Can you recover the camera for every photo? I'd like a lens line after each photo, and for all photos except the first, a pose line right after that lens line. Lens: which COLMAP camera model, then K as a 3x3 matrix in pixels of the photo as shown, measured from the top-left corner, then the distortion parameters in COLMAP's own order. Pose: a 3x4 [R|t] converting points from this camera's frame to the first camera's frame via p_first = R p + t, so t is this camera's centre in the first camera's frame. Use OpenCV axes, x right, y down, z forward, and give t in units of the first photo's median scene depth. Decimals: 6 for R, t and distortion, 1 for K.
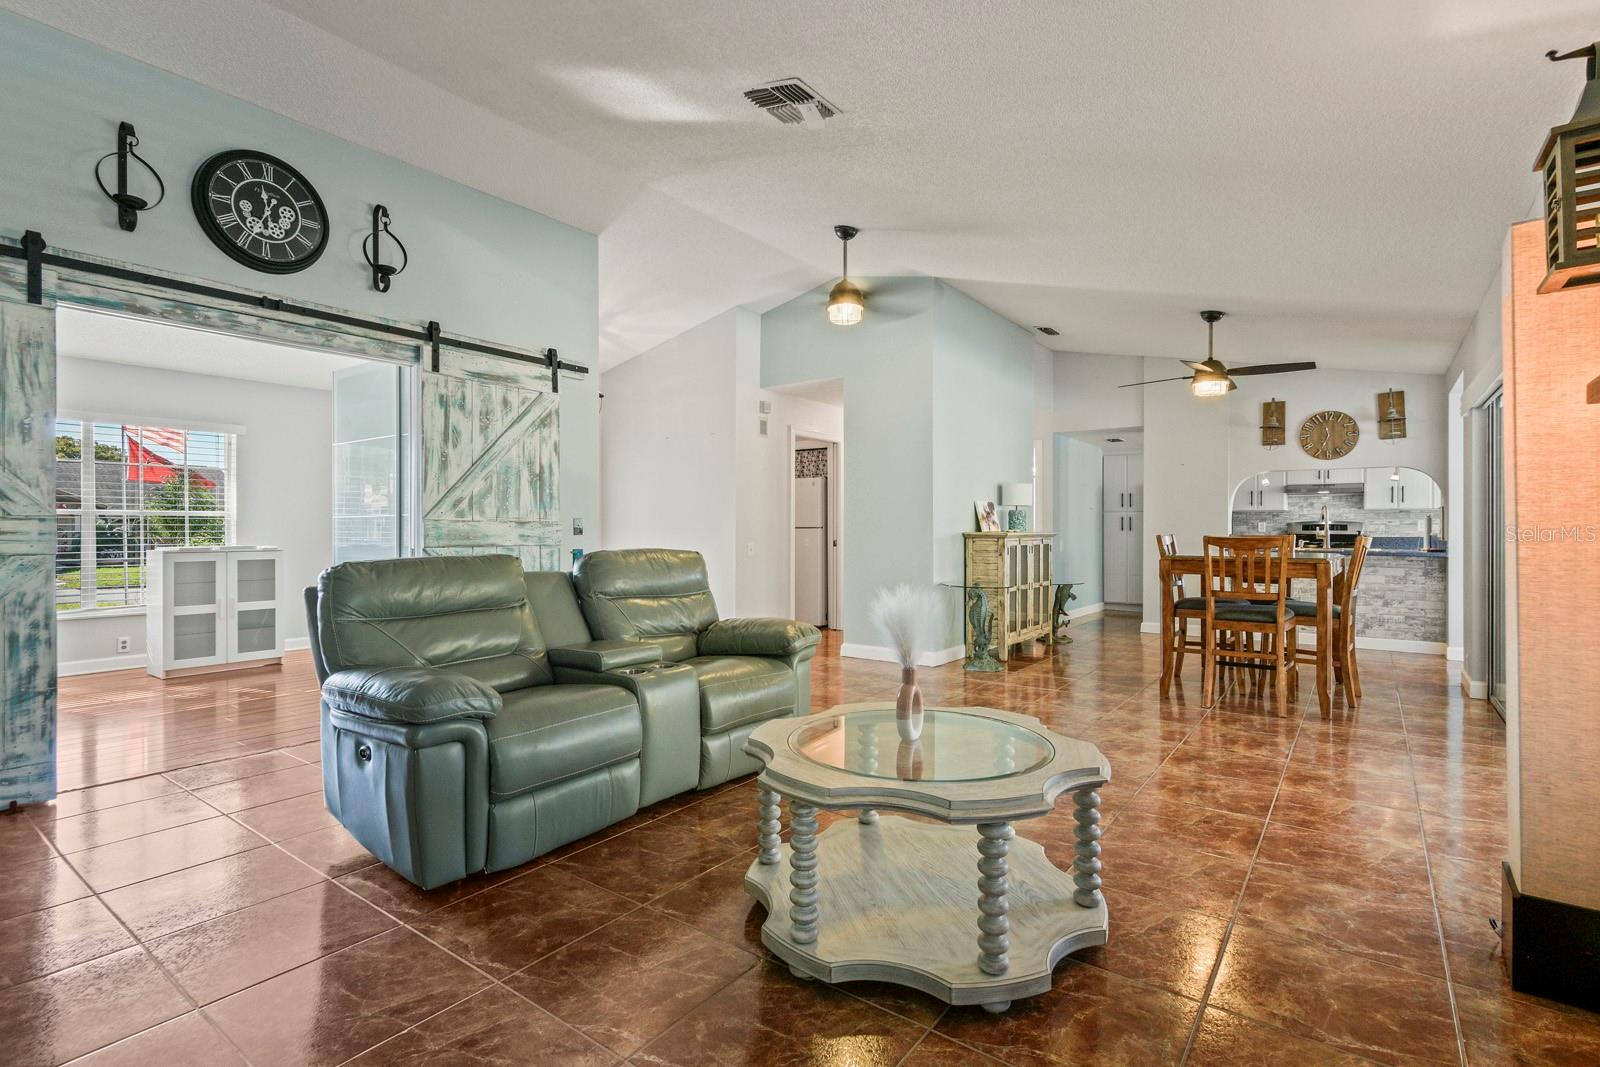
lens RADIAL K [[763.2, 0, 792.5], [0, 763.2, 528.0], [0, 0, 1]] dist [0.011496, -0.003370]
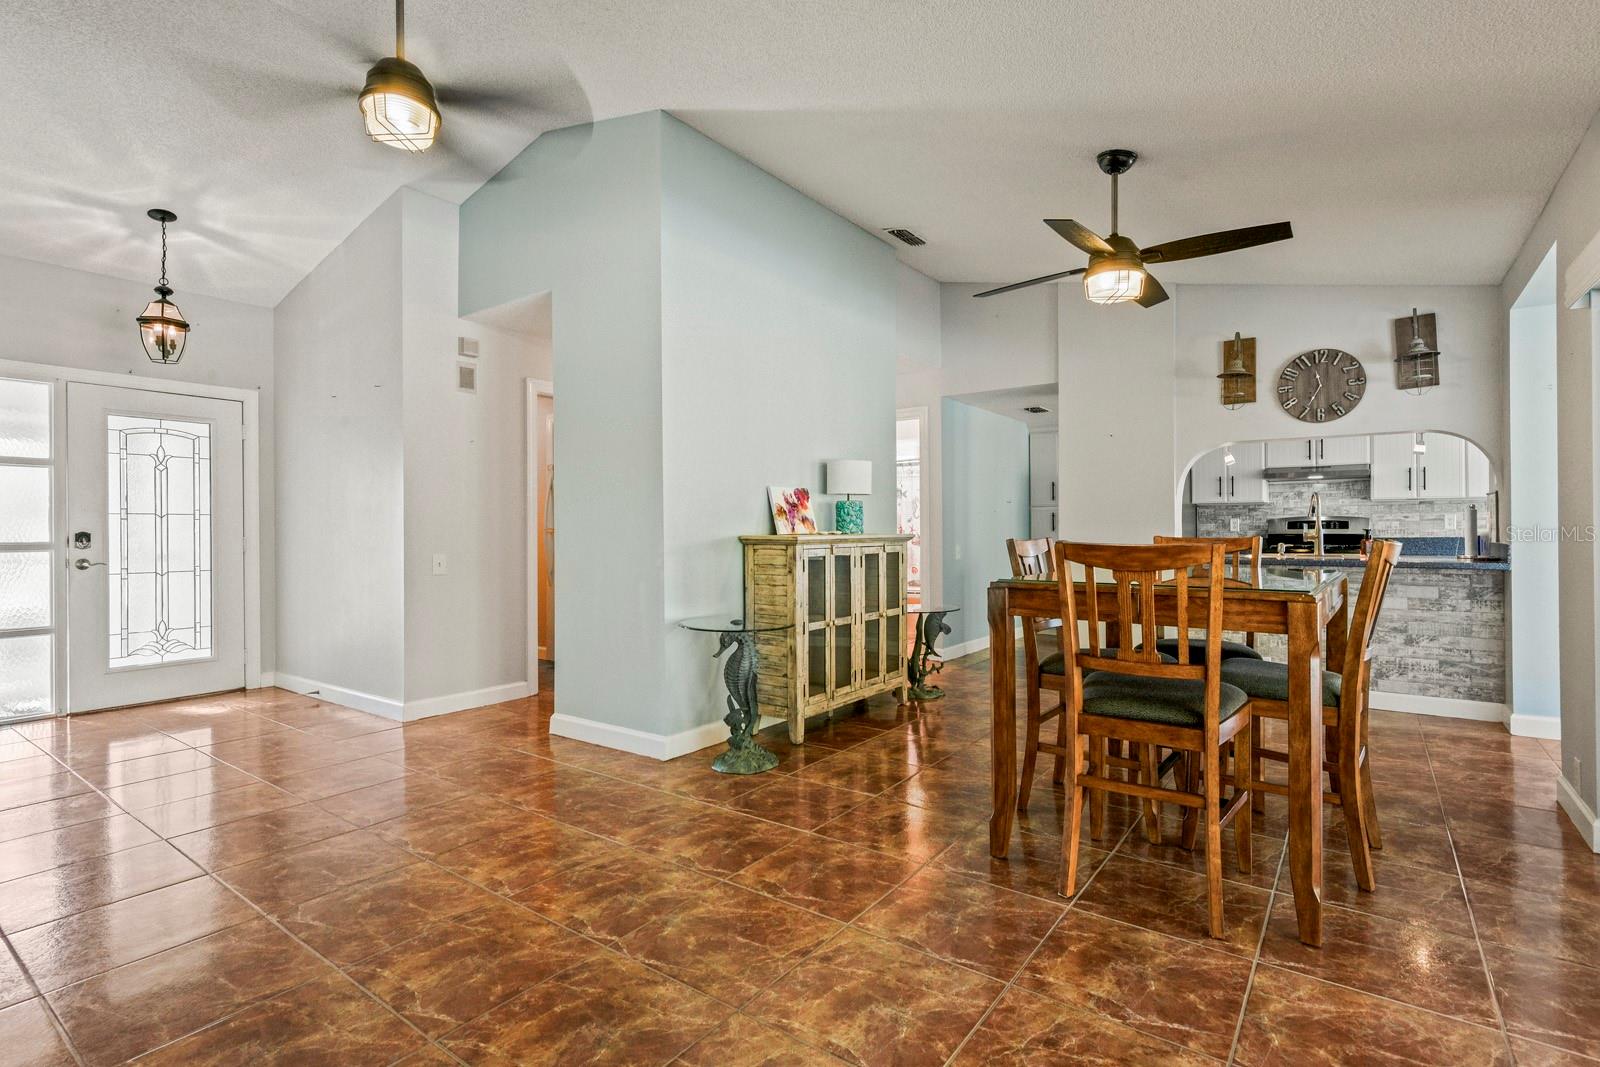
lens RADIAL K [[763.2, 0, 794.9], [0, 763.2, 530.1], [0, 0, 1]] dist [0.011496, -0.003370]
pose [[0.999971, -0.006825, 0.003296, 0.251122], [0.006827, 0.999976, -0.000628, 0.001753], [-0.003291, 0.000651, 0.999994, 0.351337]]
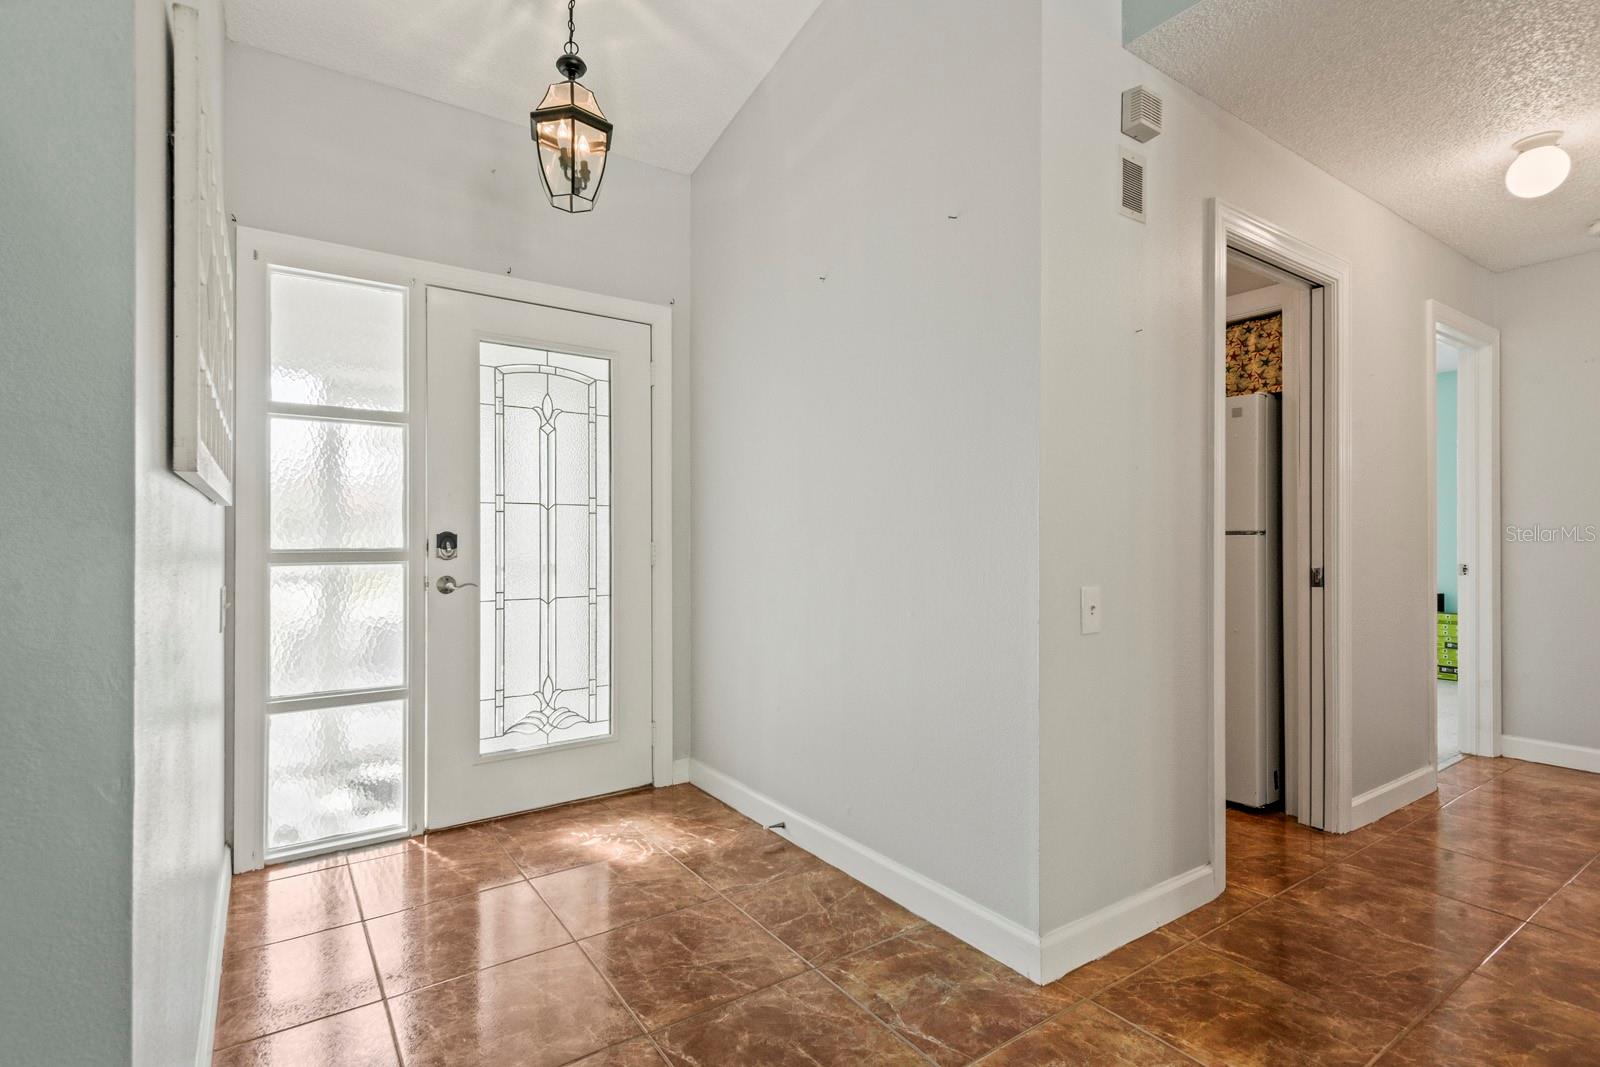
lens RADIAL K [[763.2, 0, 773.8], [0, 763.2, 533.5], [0, 0, 1]] dist [0.011496, -0.003370]
pose [[0.941408, -0.003107, -0.337256, -0.071132], [0.001669, 0.999988, -0.004553, 0.001600], [0.337266, 0.003723, 0.941402, 0.704626]]
